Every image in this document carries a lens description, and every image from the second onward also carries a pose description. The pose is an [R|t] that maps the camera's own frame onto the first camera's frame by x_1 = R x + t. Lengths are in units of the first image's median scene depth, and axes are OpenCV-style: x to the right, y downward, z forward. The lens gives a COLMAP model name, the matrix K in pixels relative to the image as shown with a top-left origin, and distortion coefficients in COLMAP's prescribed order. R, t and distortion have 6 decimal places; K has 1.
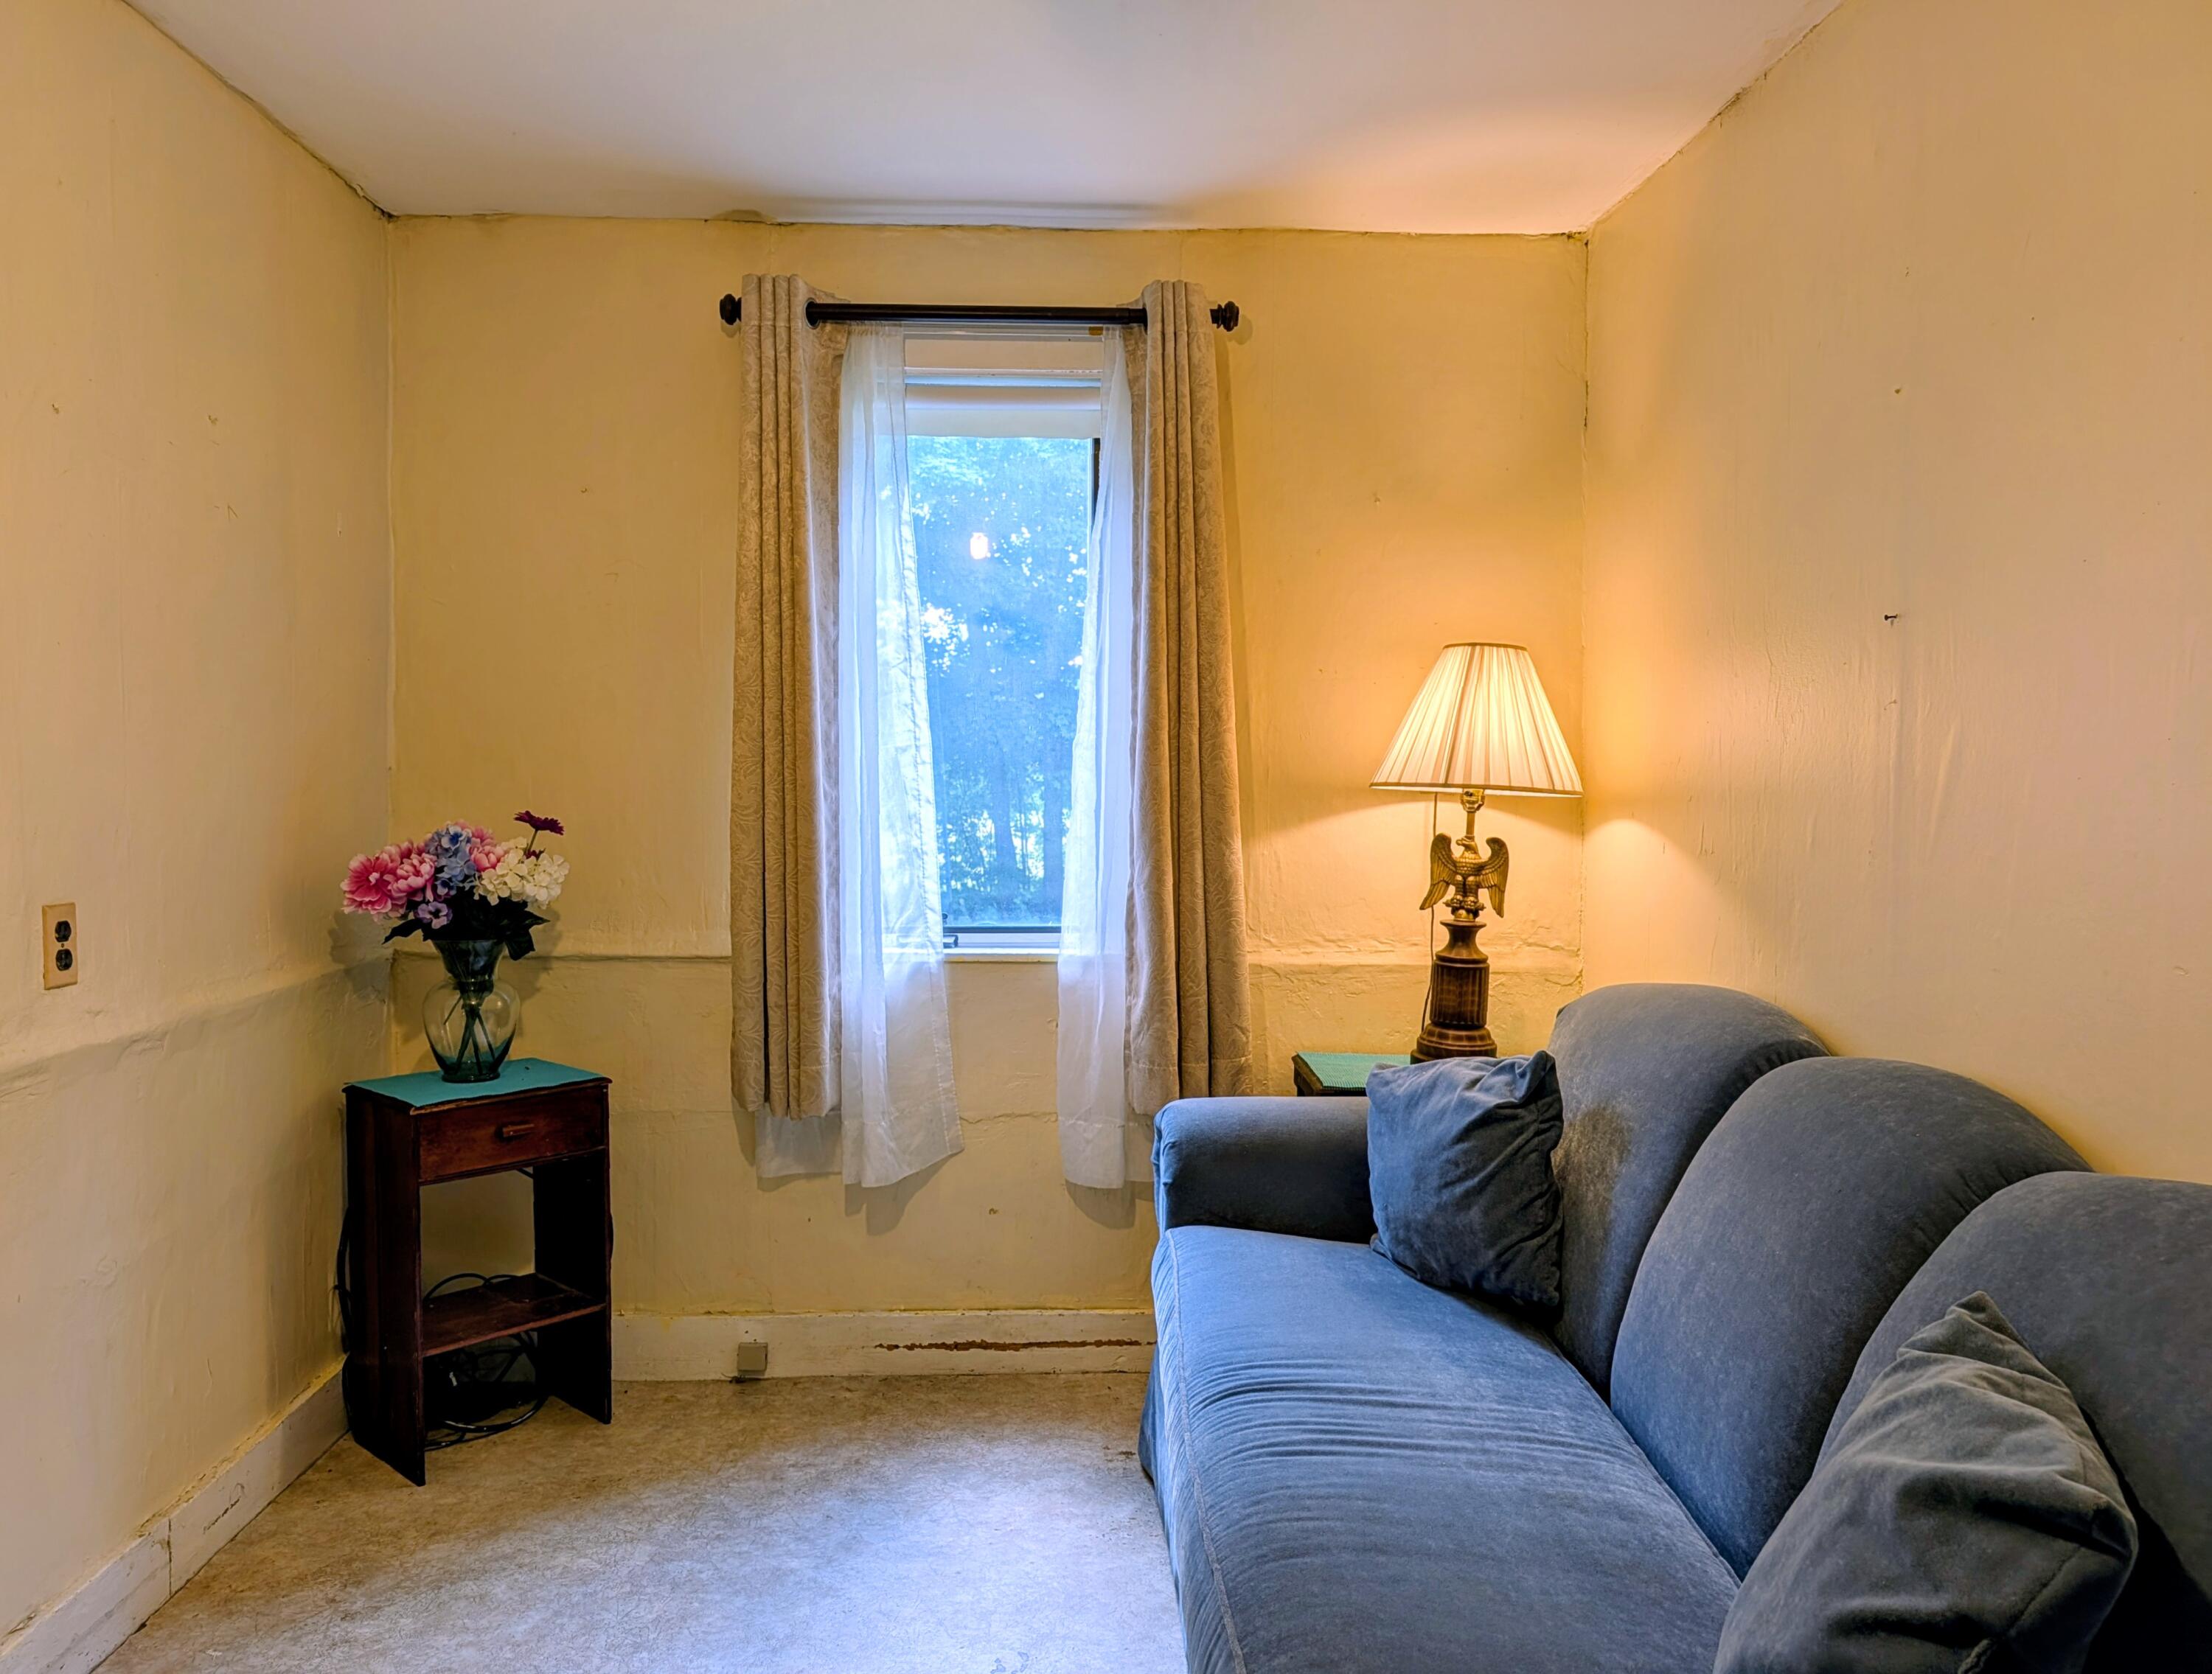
lens RADIAL K [[1601.9, 0, 1097.5], [0, 1601.9, 848.4], [0, 0, 1]] dist [0.031454, -0.031122]
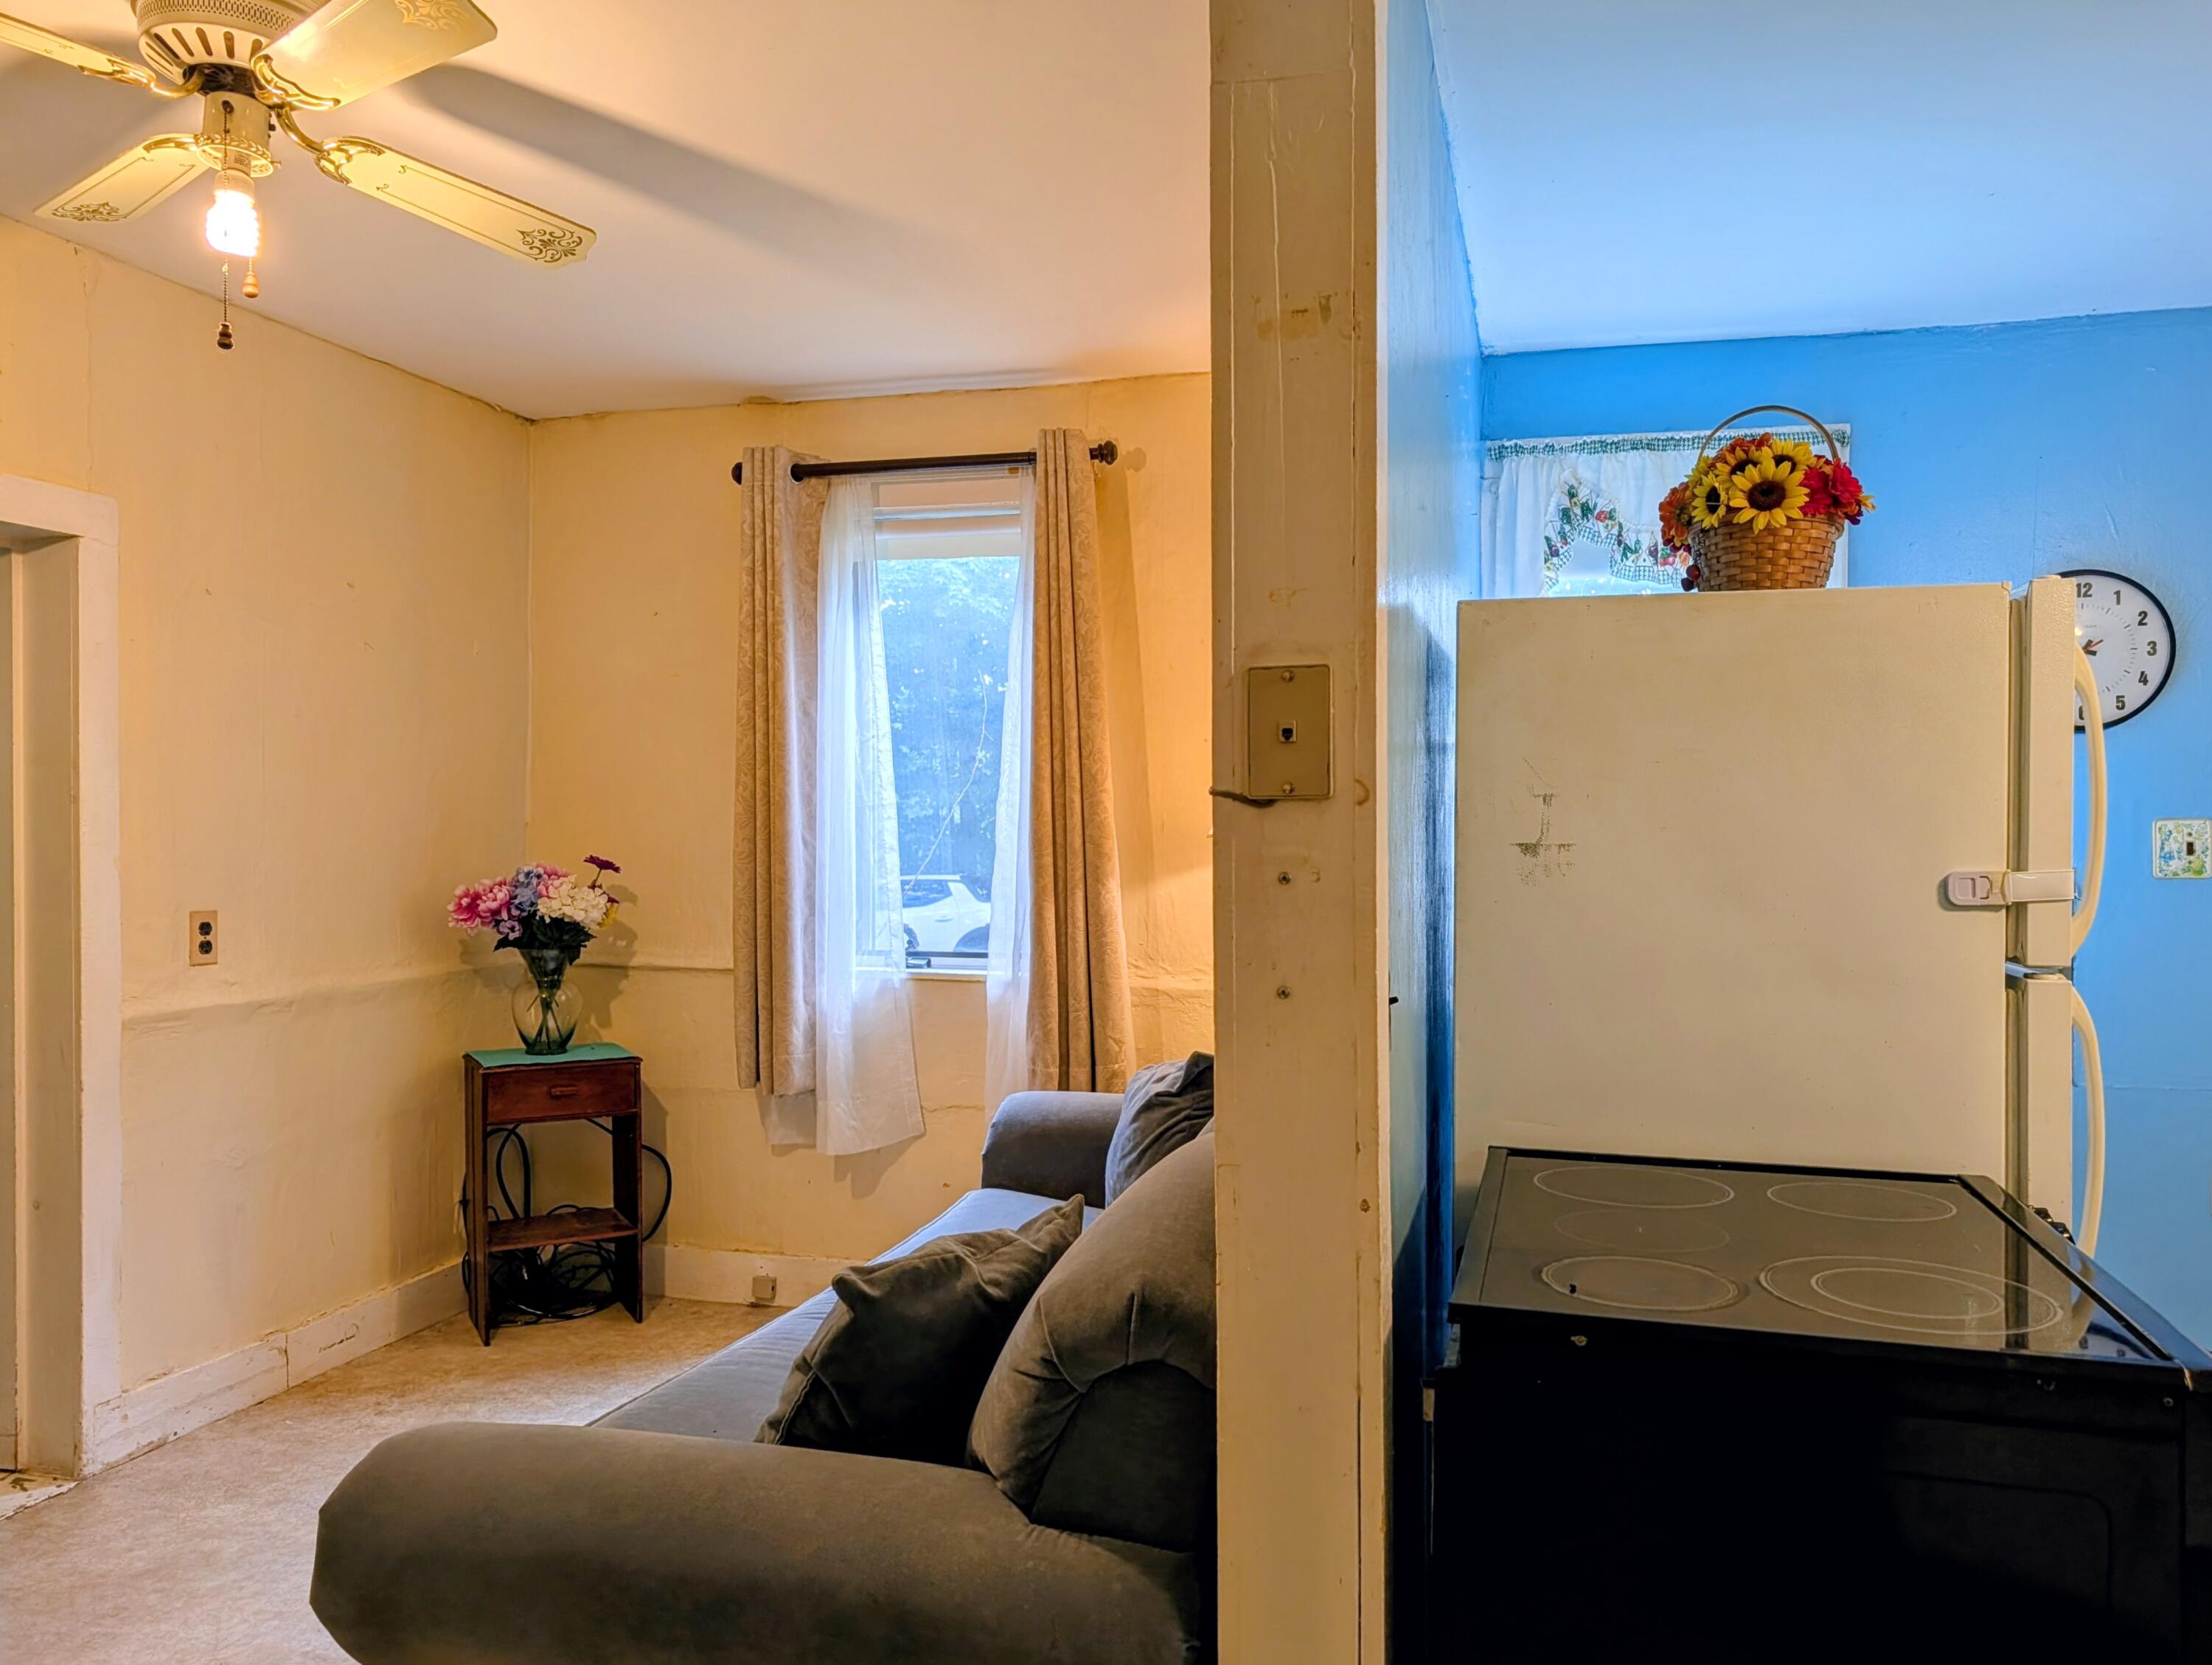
lens RADIAL K [[1601.6, 0, 1107.4], [0, 1601.6, 845.3], [0, 0, 1]] dist [0.012347, -0.014739]
pose [[0.956829, 0.002656, -0.290638, 0.442173], [-0.013668, 0.999263, -0.035866, 0.010598], [0.290329, 0.038290, 0.956161, -0.153499]]
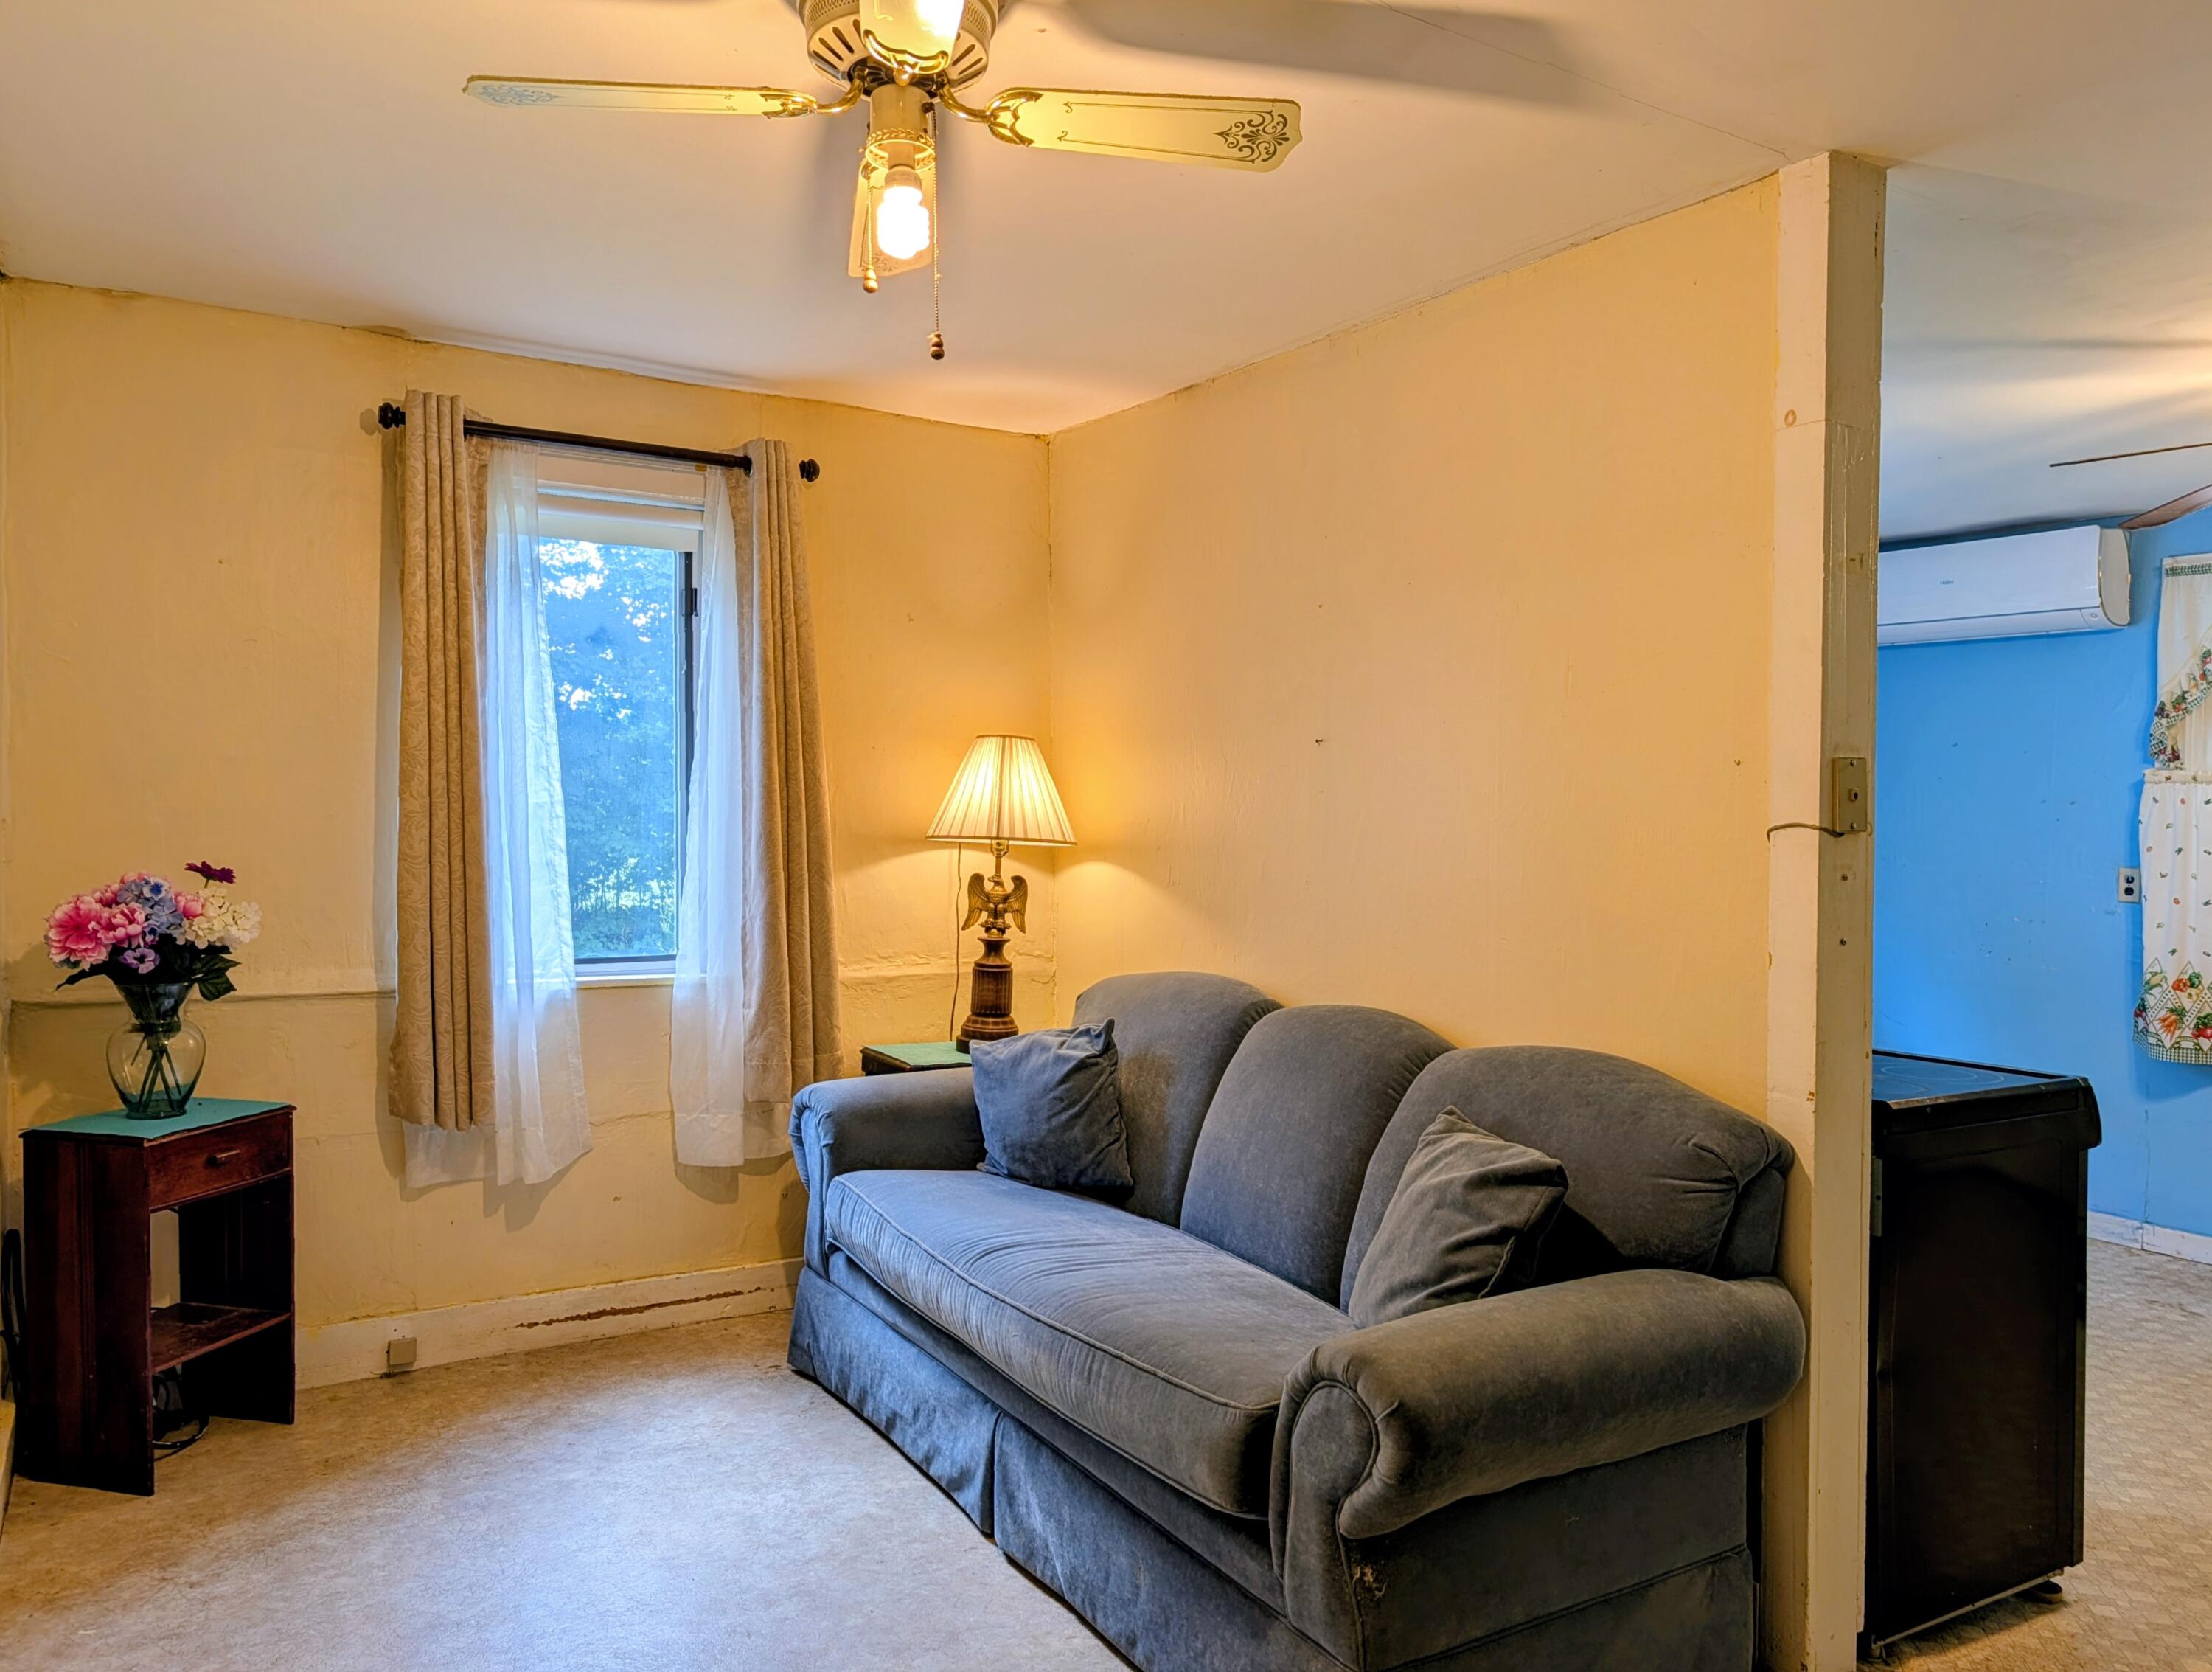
lens RADIAL K [[1602.3, 0, 1101.8], [0, 1602.3, 845.9], [0, 0, 1]] dist [0.031454, -0.031122]
pose [[0.873206, -0.003226, 0.487341, -0.351765], [0.016053, 0.999626, -0.022146, -0.000644], [-0.487087, 0.027162, 0.872931, -0.227528]]
